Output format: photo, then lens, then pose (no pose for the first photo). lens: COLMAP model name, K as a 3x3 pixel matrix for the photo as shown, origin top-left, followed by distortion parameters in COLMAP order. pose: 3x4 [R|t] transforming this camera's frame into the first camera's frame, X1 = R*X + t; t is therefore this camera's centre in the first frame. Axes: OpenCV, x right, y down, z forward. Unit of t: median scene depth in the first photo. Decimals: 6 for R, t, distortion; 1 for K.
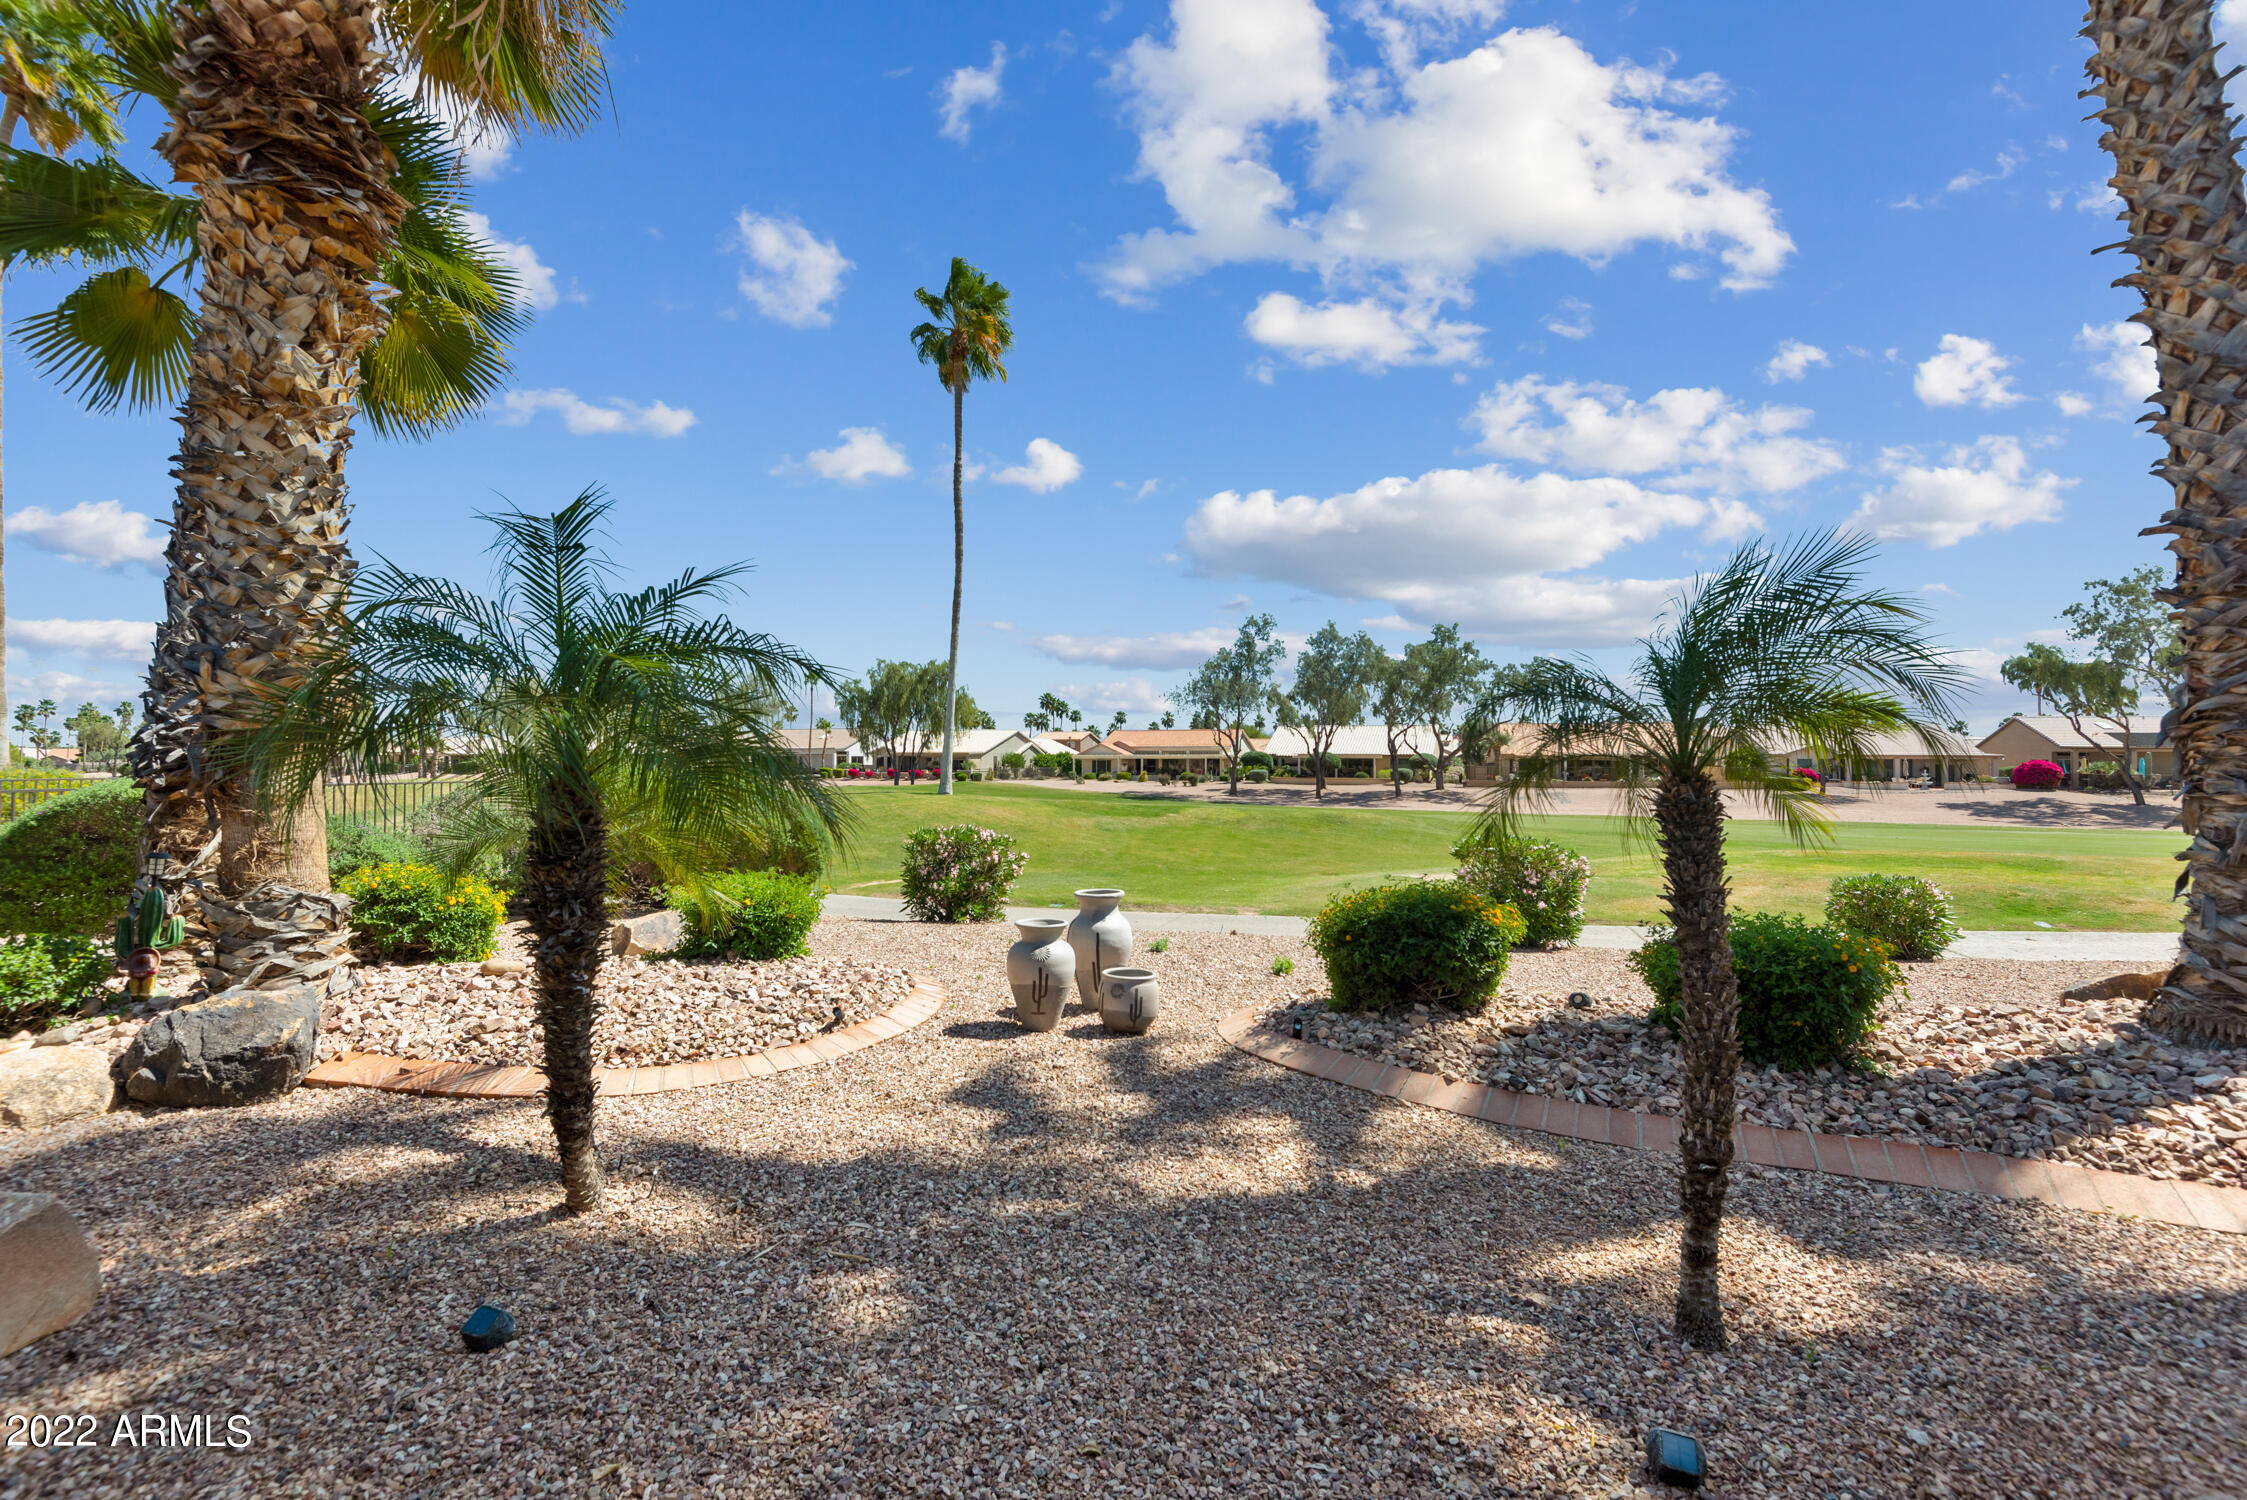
lens RADIAL K [[1023.6, 0, 1123.5], [0, 1023.6, 750.0], [0, 0, 1]] dist [0.034732, -0.024086]
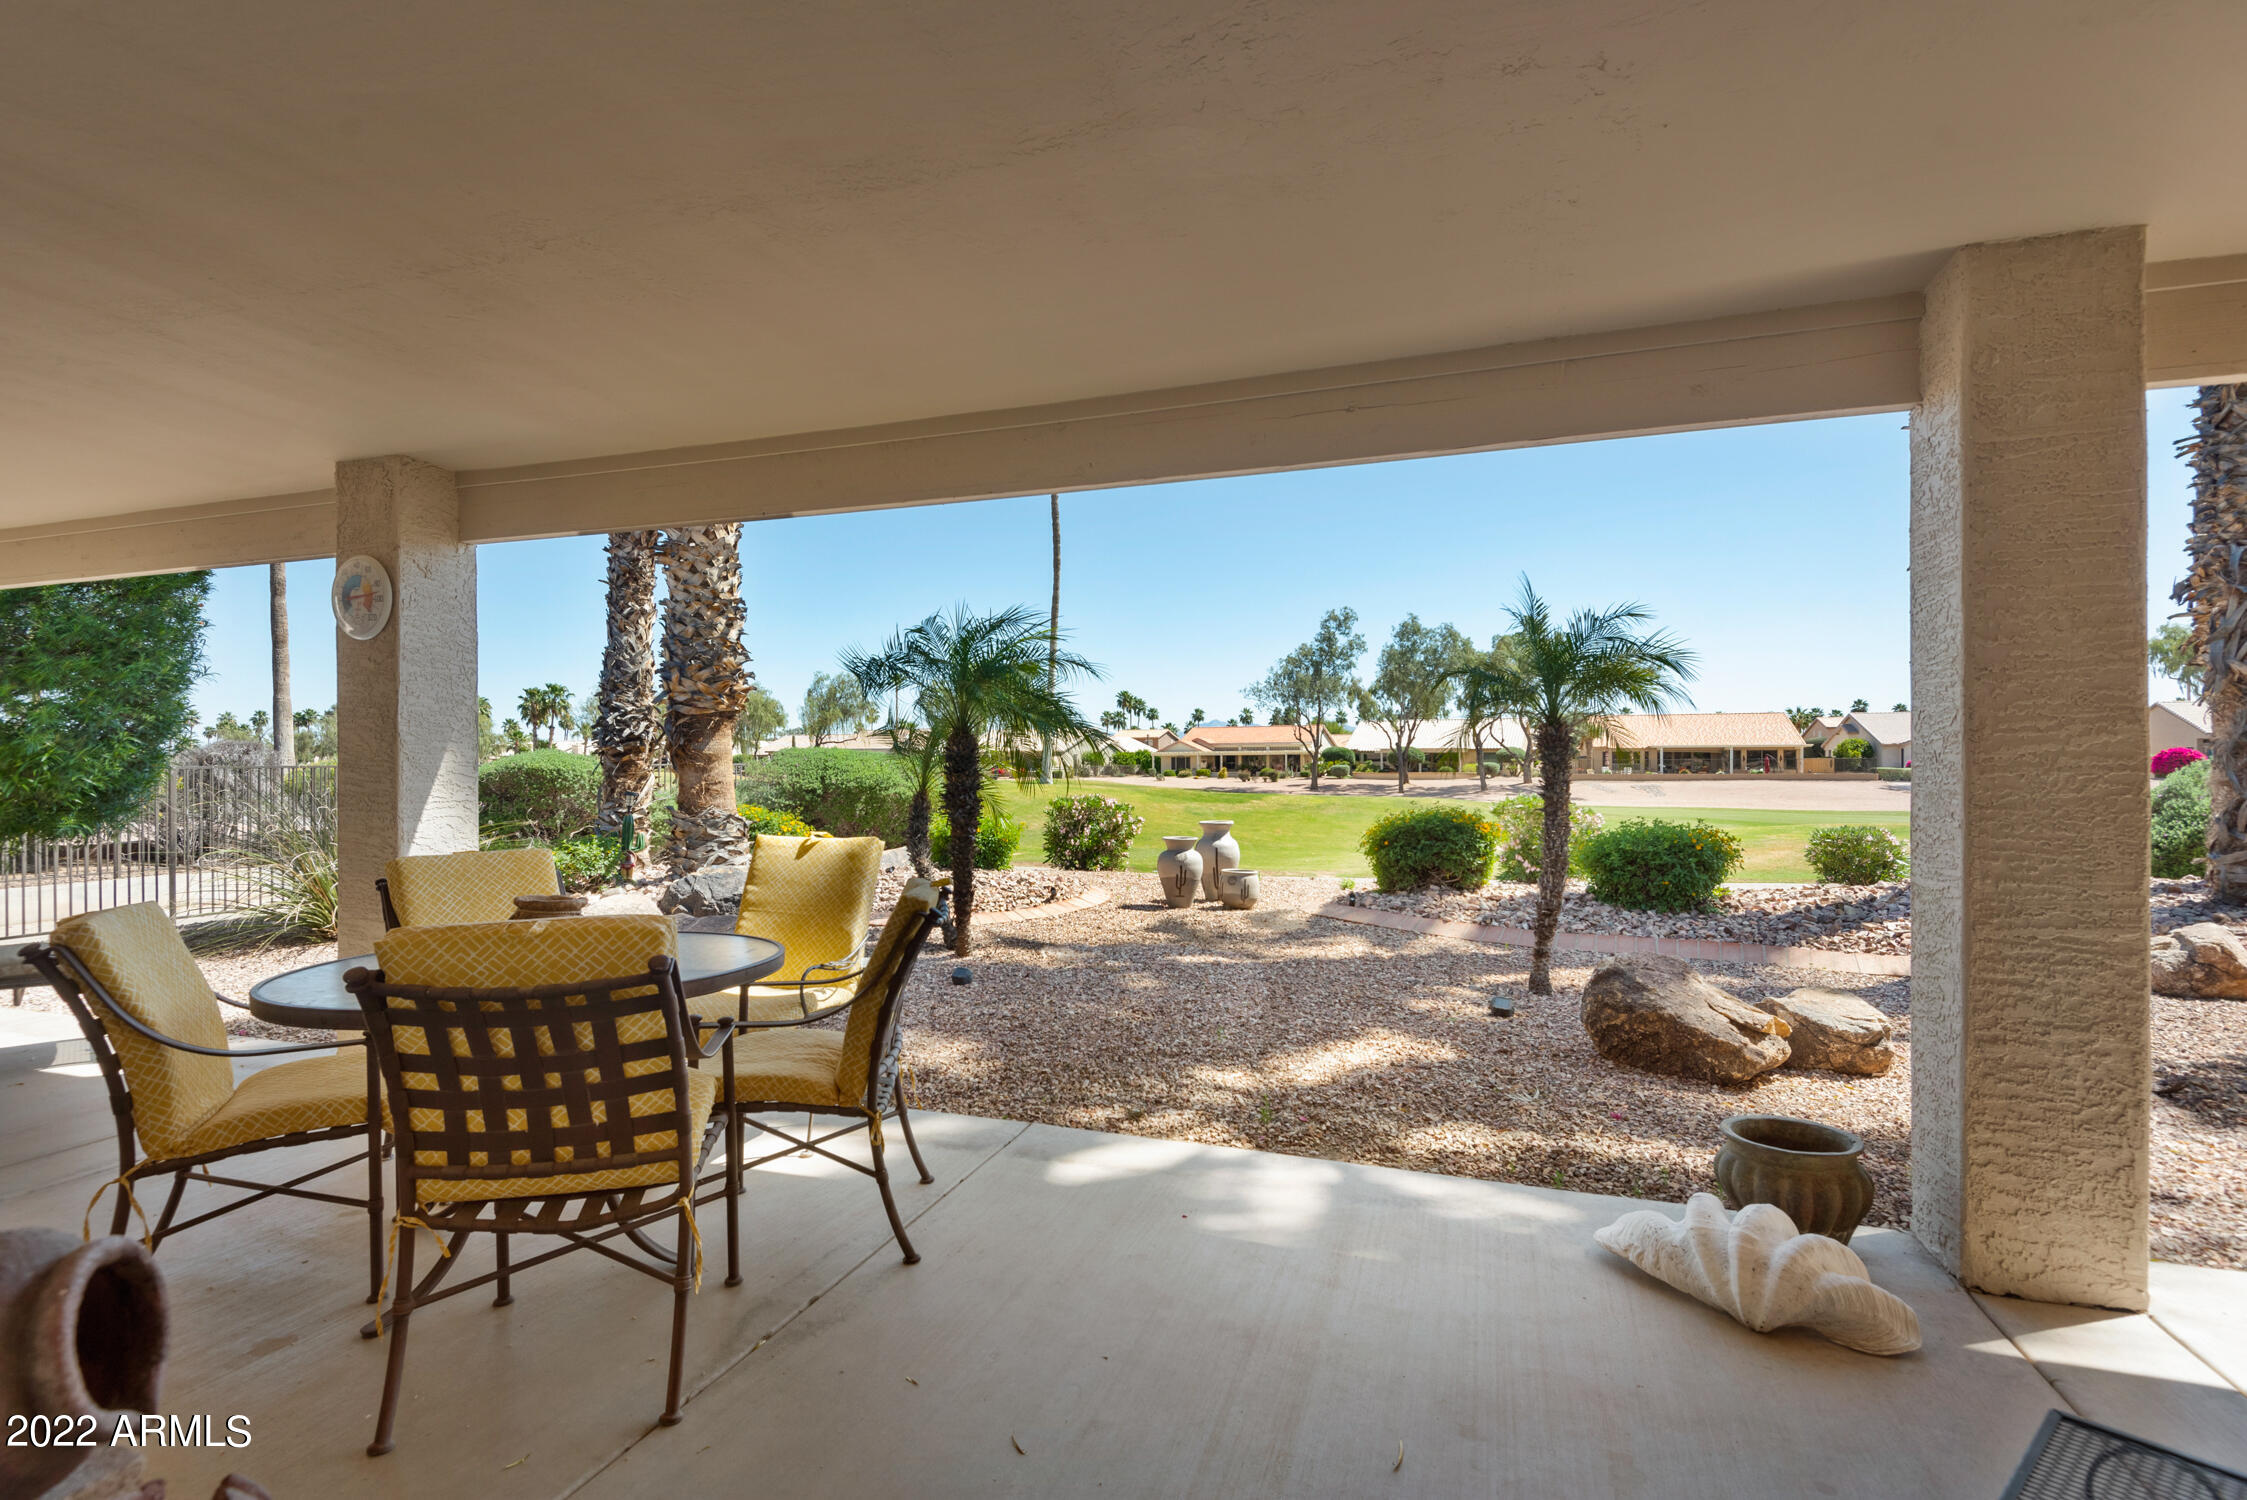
lens RADIAL K [[1023.6, 0, 1123.5], [0, 1023.6, 750.0], [0, 0, 1]] dist [0.034732, -0.024086]
pose [[0.996984, -0.009358, -0.077042, -0.023527], [0.009556, 0.999952, 0.002204, 0.018185], [0.077017, -0.002934, 0.997025, -0.254903]]
